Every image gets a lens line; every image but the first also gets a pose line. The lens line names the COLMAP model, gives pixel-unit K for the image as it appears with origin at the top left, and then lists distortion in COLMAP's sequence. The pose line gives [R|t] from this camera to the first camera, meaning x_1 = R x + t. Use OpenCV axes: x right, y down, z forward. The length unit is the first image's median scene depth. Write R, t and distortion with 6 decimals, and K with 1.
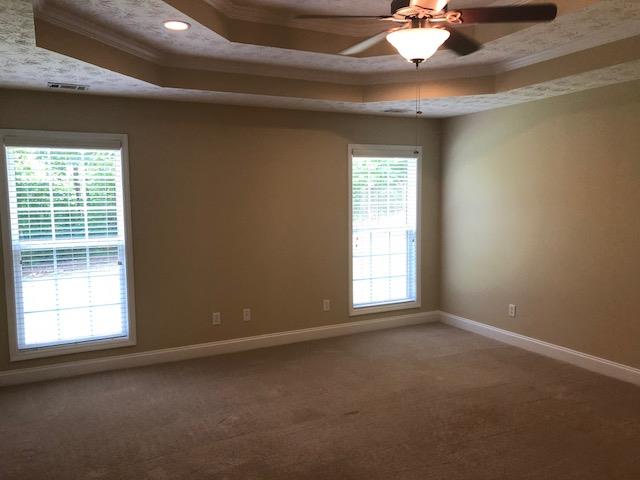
lens RADIAL K [[523.6, 0, 320.0], [0, 523.6, 240.0], [0, 0, 1]] dist [0.055454, -0.111514]
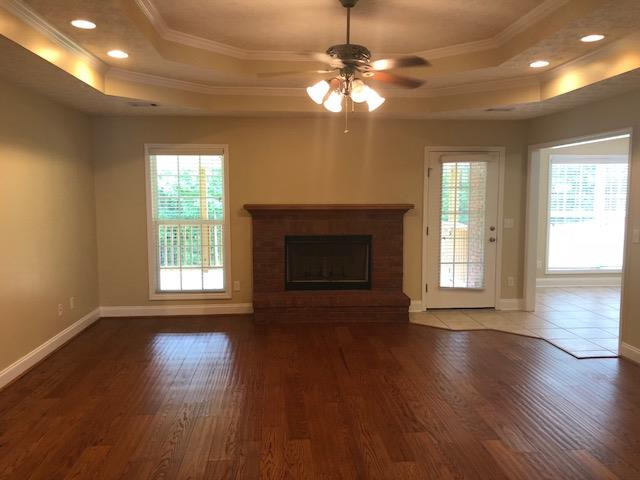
lens RADIAL K [[523.6, 0, 320.0], [0, 523.6, 240.0], [0, 0, 1]] dist [0.055454, -0.111514]
pose [[0.928300, 0.041455, -0.369515, 0.735744], [-0.044980, 0.998987, -0.000926, 0.004360], [0.369102, 0.017481, 0.929224, 0.091749]]
